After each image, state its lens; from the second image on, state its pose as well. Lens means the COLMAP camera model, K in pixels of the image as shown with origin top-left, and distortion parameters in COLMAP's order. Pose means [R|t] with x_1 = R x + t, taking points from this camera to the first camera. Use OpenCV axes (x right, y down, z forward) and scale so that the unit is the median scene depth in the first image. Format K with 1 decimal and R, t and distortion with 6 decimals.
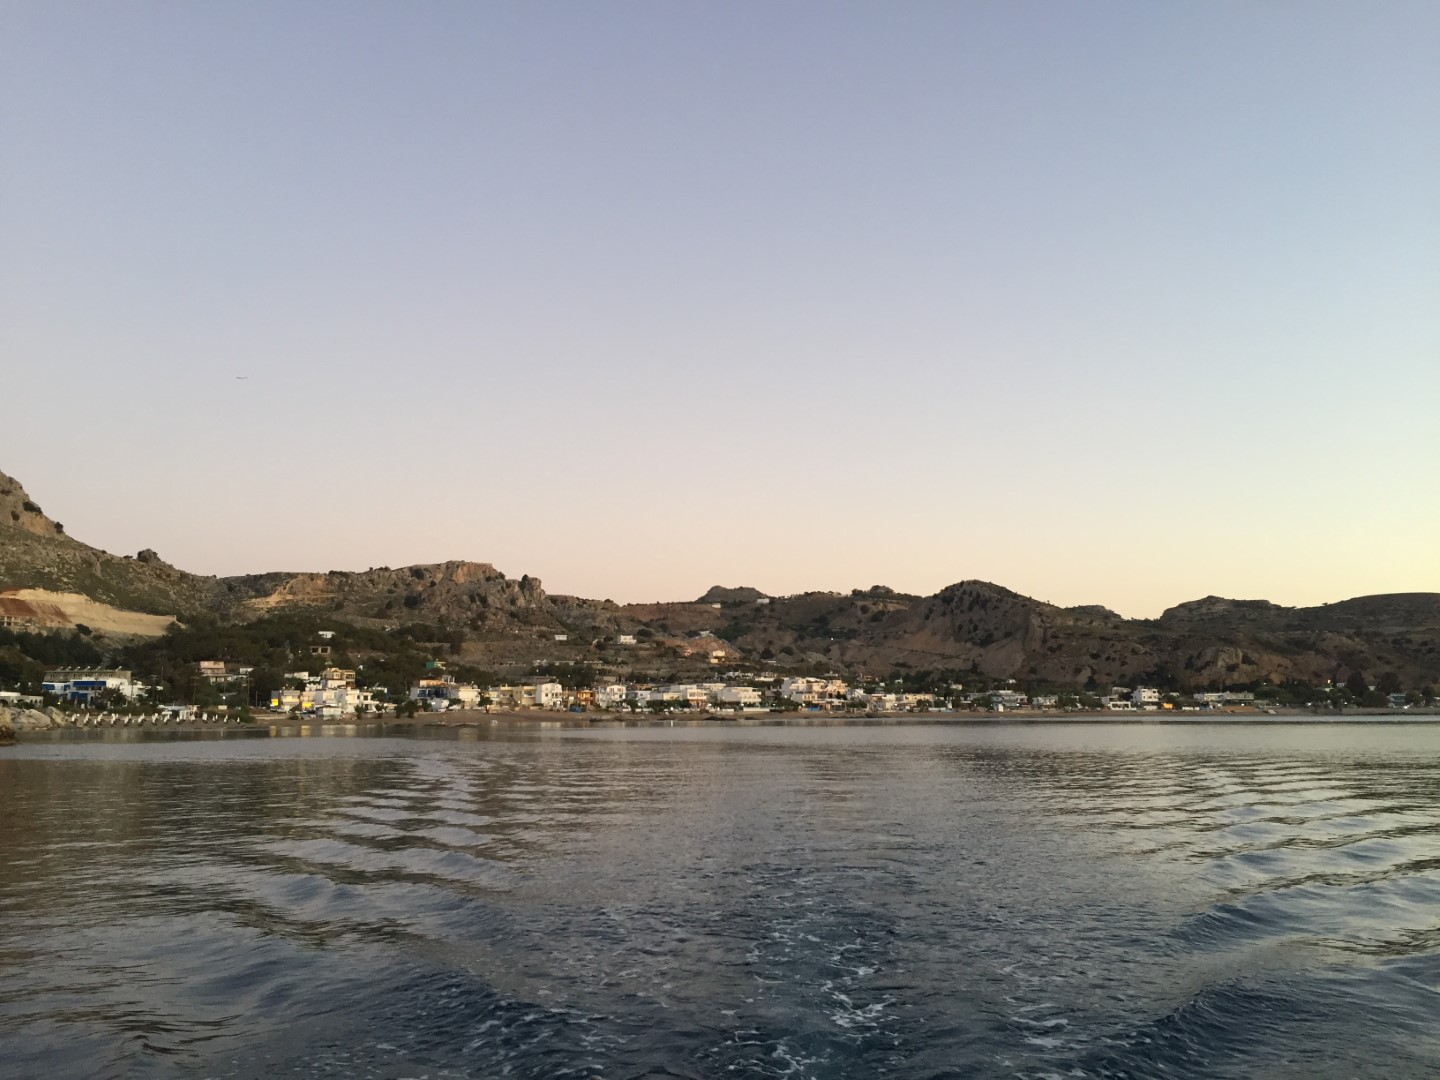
lens RADIAL K [[1226.3, 0, 720.0], [0, 1226.3, 540.0], [0, 0, 1]] dist [0.088145, -0.123250]
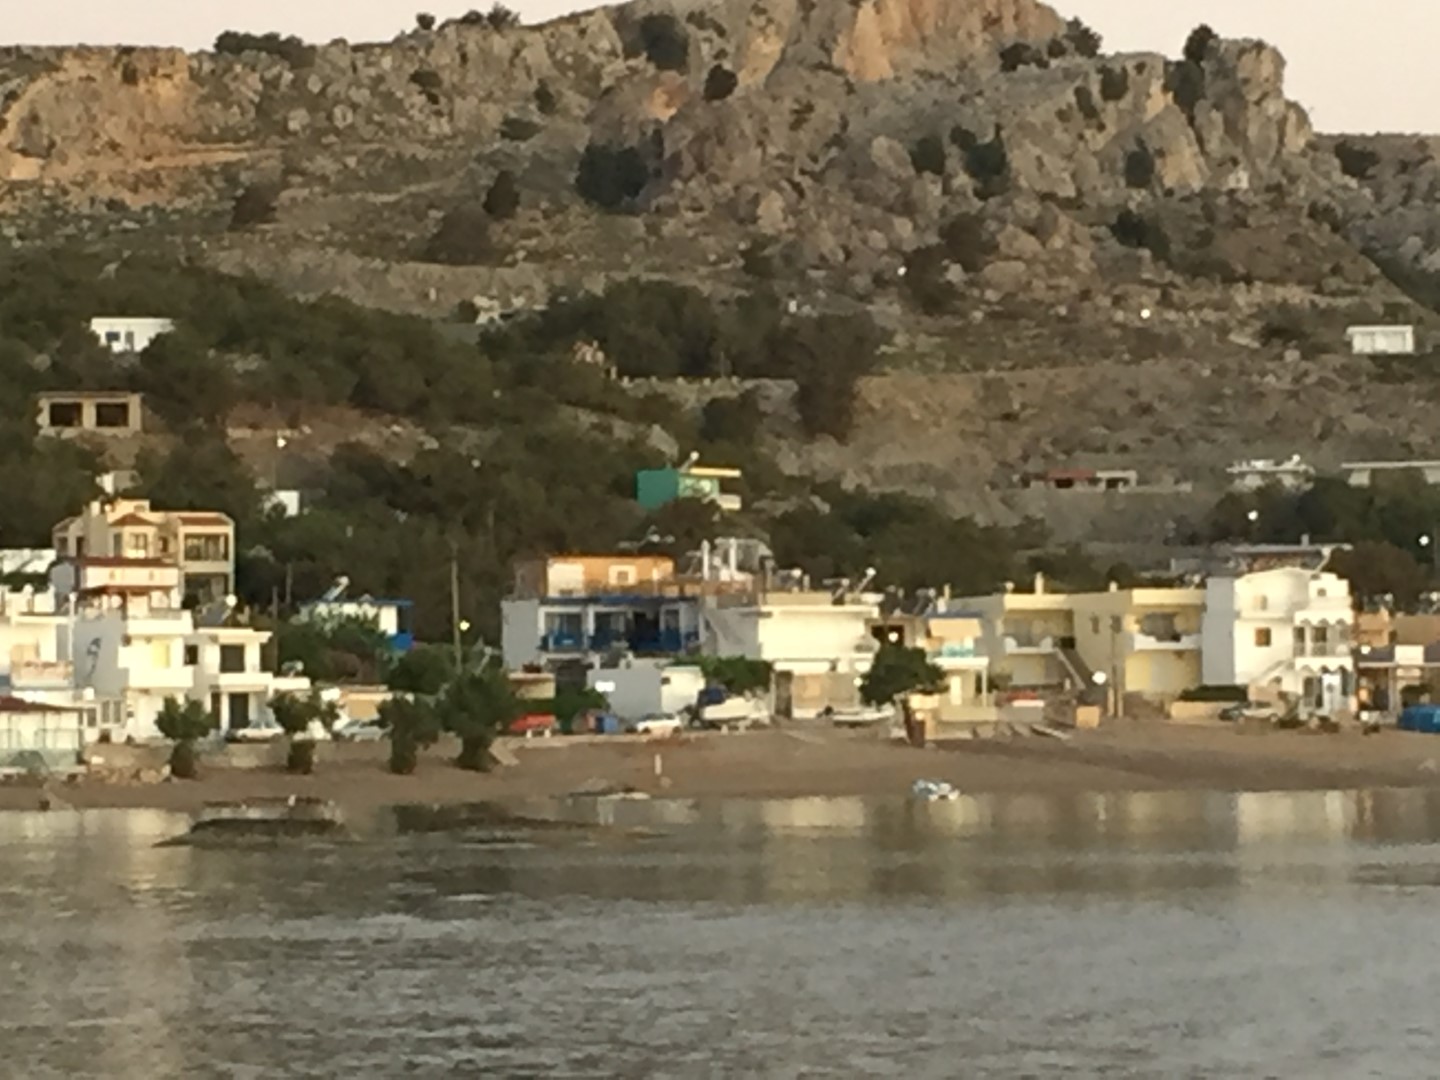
lens RADIAL K [[6117.0, 0, 720.0], [0, 6117.0, 540.0], [0, 0, 1]] dist [0.054759, -0.192416]
pose [[0.970235, -0.016005, -0.241635, -0.004608], [0.041572, 0.994009, 0.101085, 0.014367], [0.238569, -0.108121, 0.965088, 0.098313]]
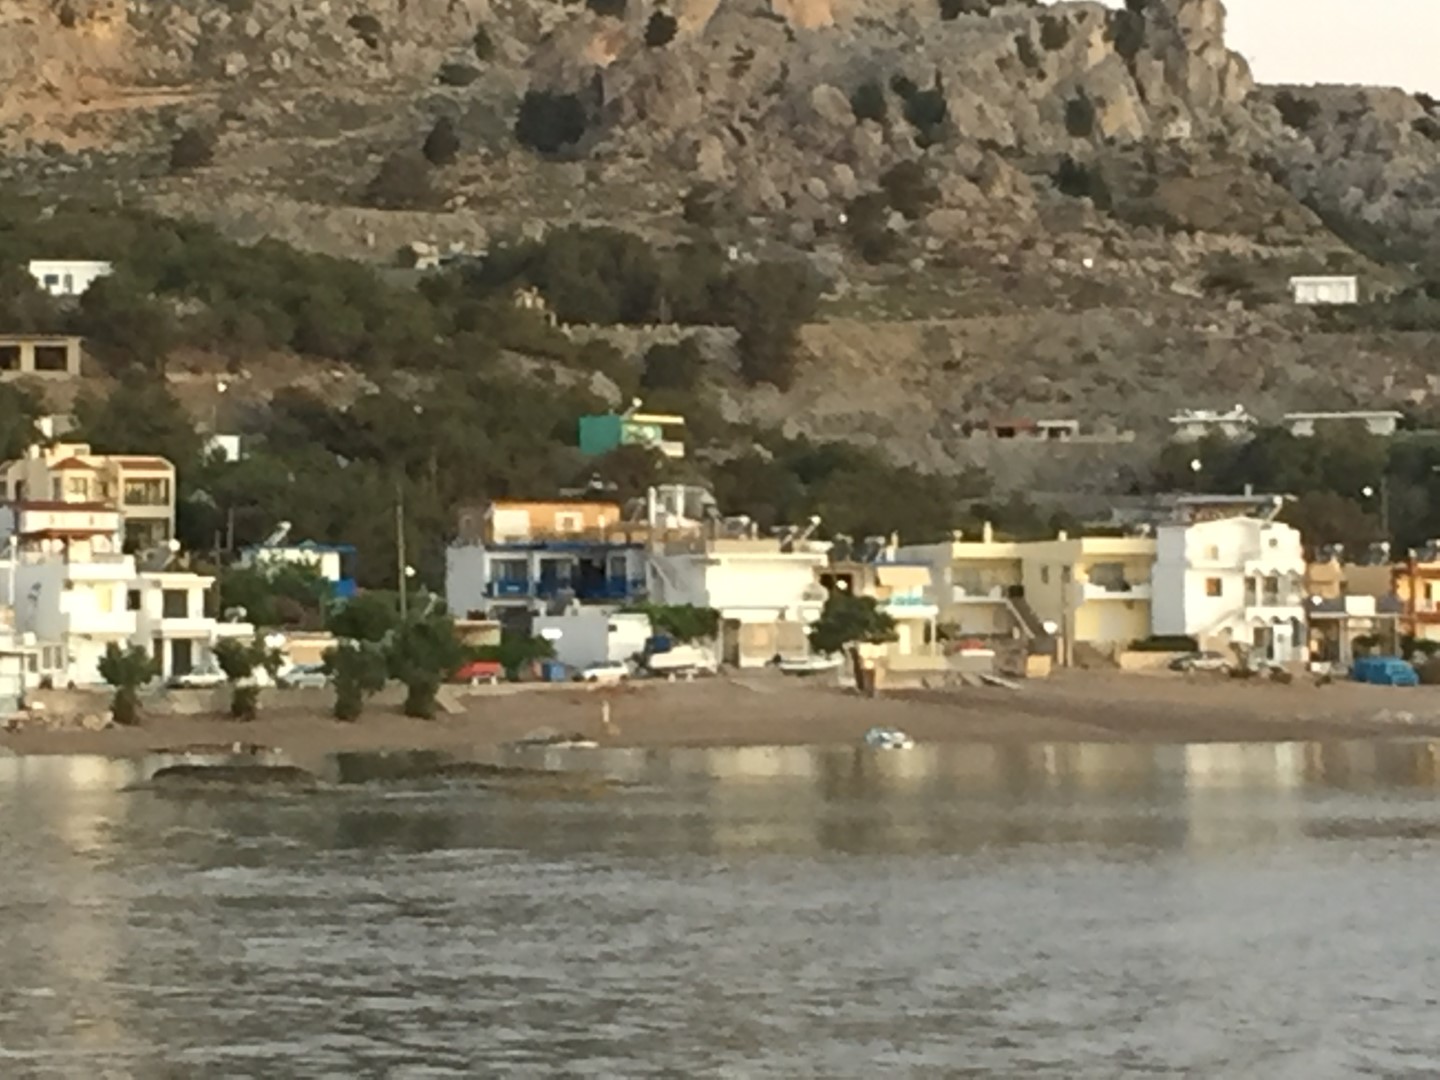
lens RADIAL K [[6117.0, 0, 720.0], [0, 6117.0, 540.0], [0, 0, 1]] dist [0.054759, -0.192416]
pose [[0.972905, -0.009600, -0.231007, -0.007023], [0.035863, 0.993311, 0.109761, 0.015034], [0.228408, -0.115071, 0.966741, 0.102703]]
